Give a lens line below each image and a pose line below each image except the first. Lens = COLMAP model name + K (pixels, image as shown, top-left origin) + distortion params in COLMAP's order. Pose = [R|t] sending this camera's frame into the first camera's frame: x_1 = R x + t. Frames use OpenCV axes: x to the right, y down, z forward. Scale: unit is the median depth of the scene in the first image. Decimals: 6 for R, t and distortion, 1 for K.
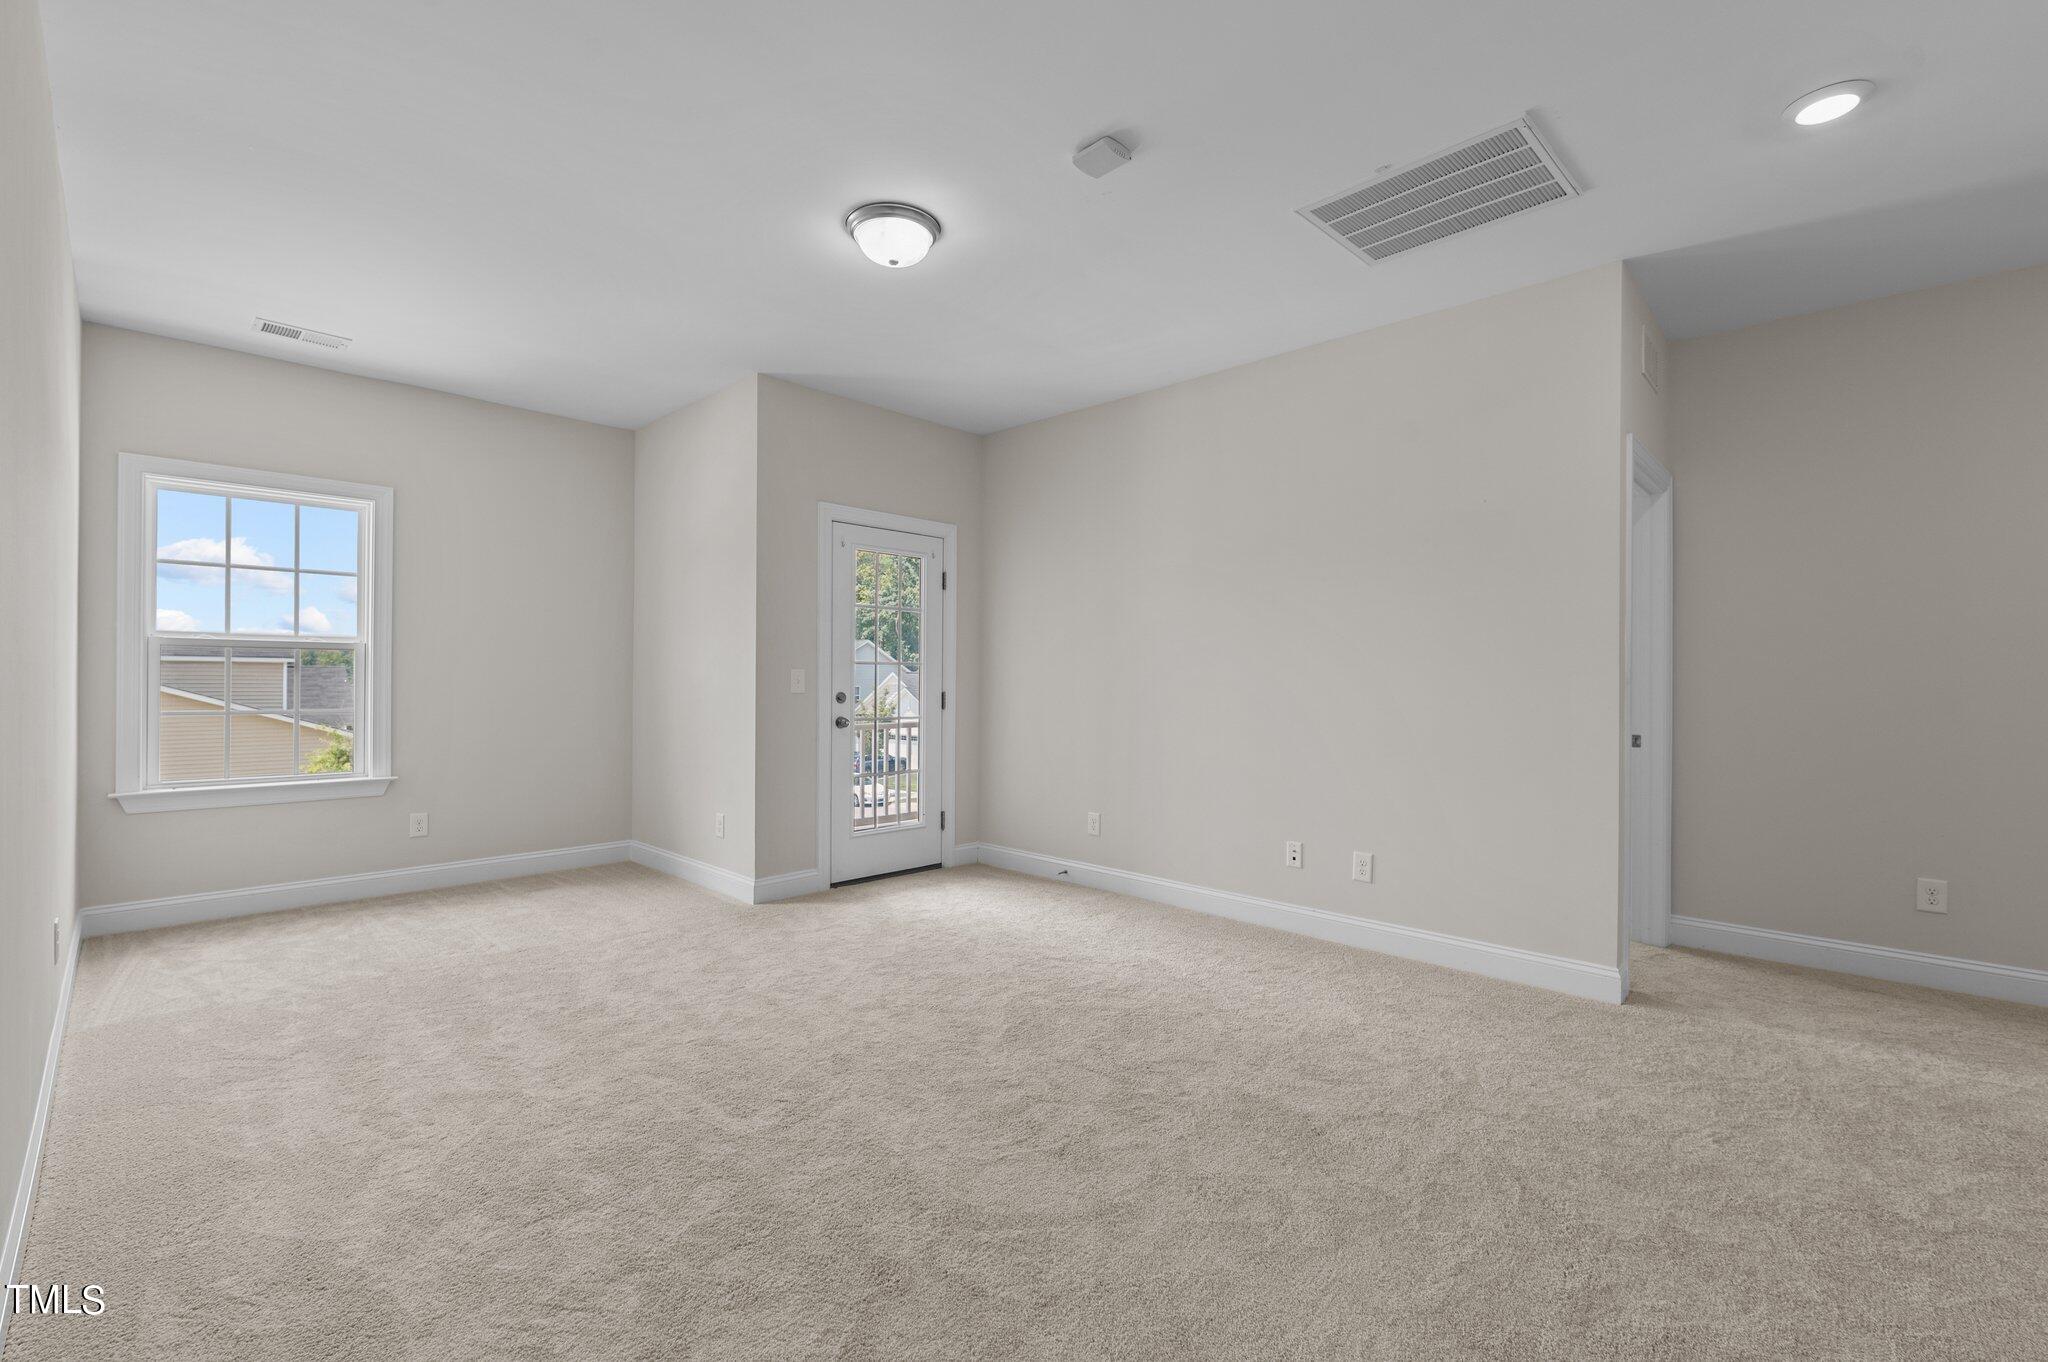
lens RADIAL K [[879.0, 0, 1019.2], [0, 879.0, 661.4], [0, 0, 1]] dist [-0.001262, -0.000150]
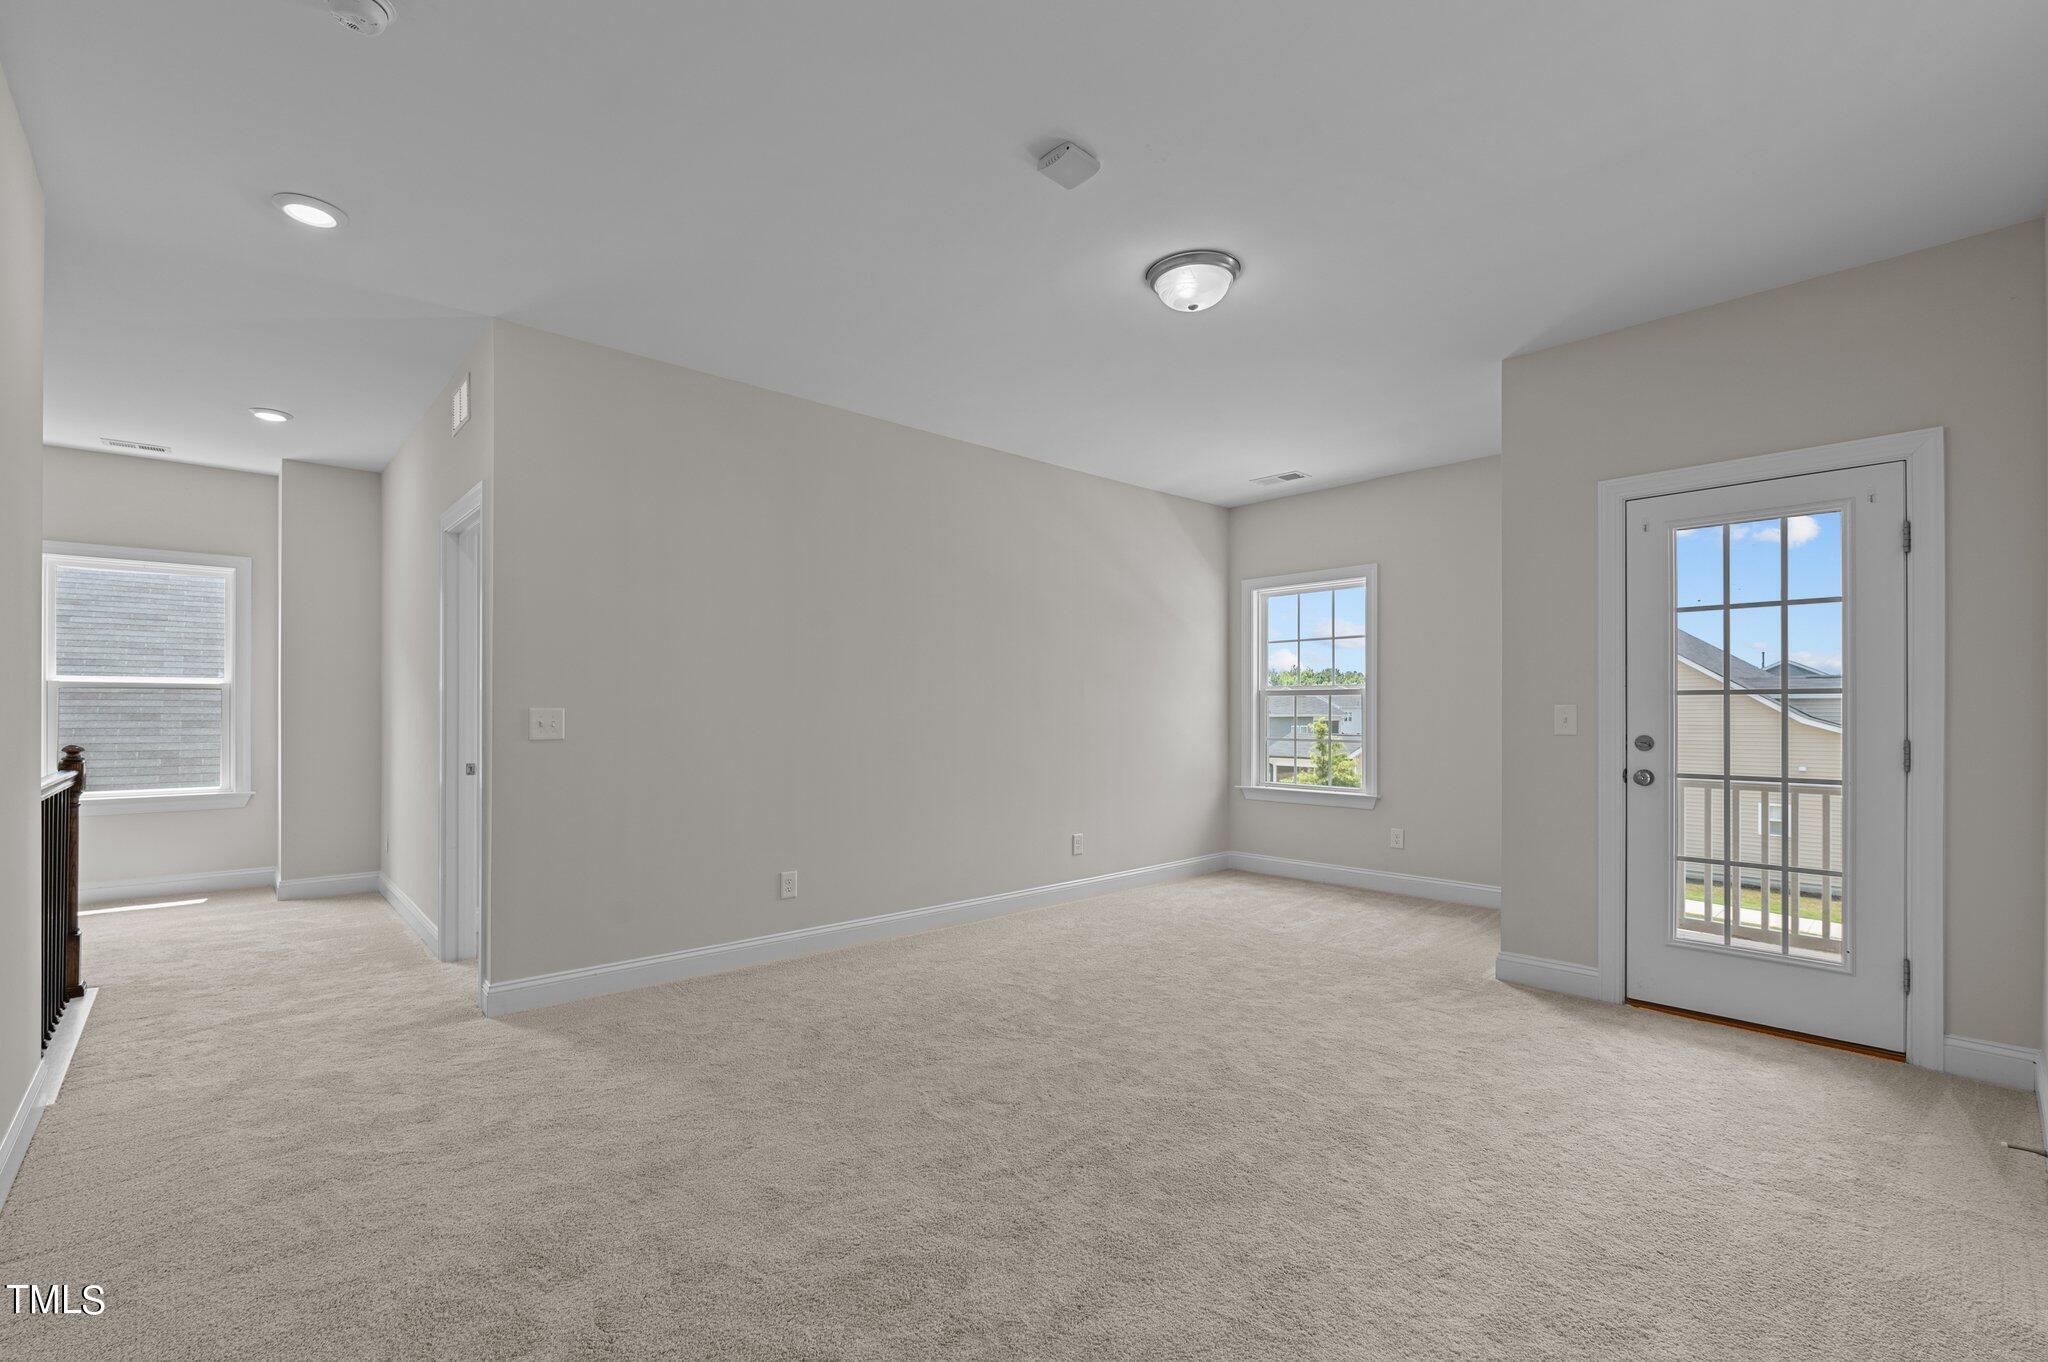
lens RADIAL K [[909.0, 0, 1024.0], [0, 909.0, 681.0], [0, 0, 1]] dist [0.002362, 0.000338]
pose [[-0.054165, -0.038285, -0.997798, 0.600230], [0.023241, 0.998946, -0.039591, 0.008808], [0.998261, -0.025334, -0.053219, 0.566890]]
